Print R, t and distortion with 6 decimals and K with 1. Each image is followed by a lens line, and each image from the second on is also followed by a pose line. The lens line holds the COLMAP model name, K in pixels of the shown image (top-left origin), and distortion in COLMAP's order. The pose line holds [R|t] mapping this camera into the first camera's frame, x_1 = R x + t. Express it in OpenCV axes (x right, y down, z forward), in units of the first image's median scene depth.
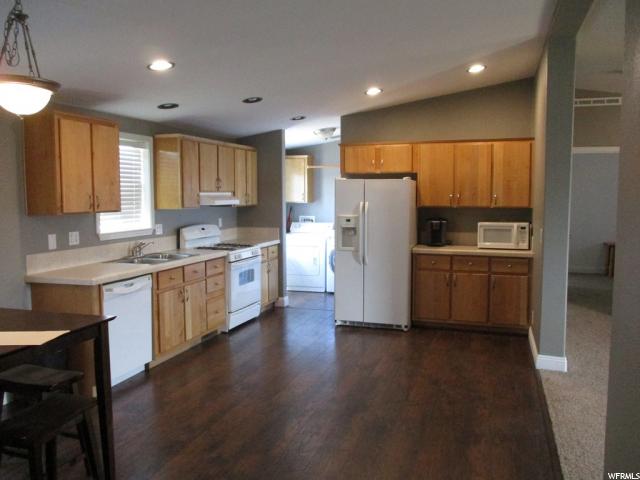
lens RADIAL K [[533.8, 0, 320.4], [0, 533.8, 233.5], [0, 0, 1]] dist [-0.044766, 0.020666]
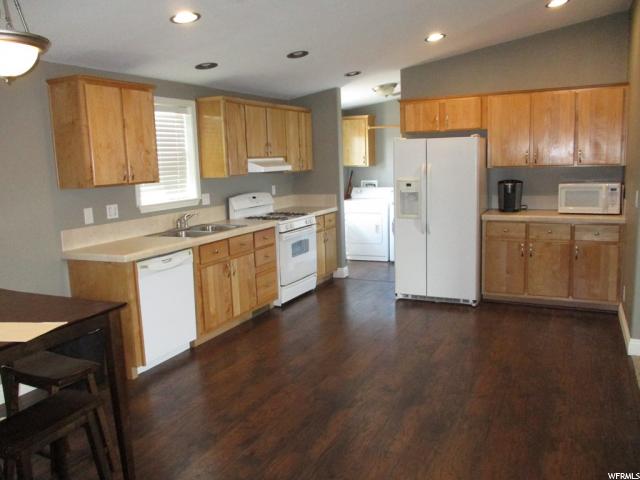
lens RADIAL K [[533.8, 0, 317.6], [0, 533.8, 233.8], [0, 0, 1]] dist [-0.044766, 0.020666]
pose [[0.989871, -0.010817, -0.141556, 0.029143], [0.020423, 0.997572, 0.066585, -0.005979], [0.140492, -0.068801, 0.987688, 0.088292]]
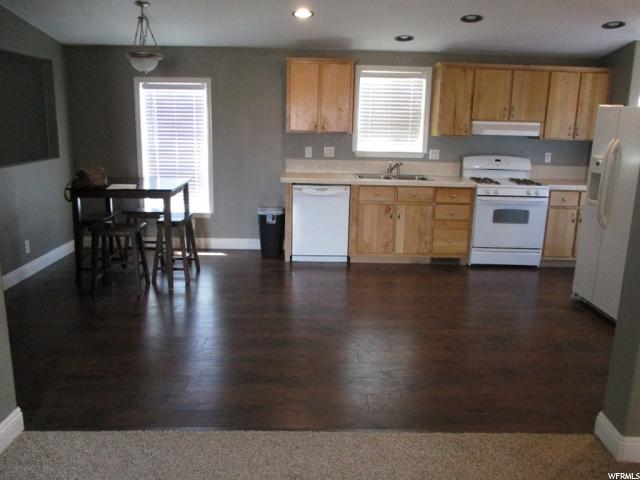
lens RADIAL K [[533.8, 0, 326.3], [0, 533.8, 239.0], [0, 0, 1]] dist [-0.044766, 0.020666]
pose [[0.349026, 0.215599, -0.911975, 0.672251], [-0.097030, 0.976258, 0.193661, -0.030066], [0.932076, 0.020896, 0.361659, 0.427850]]
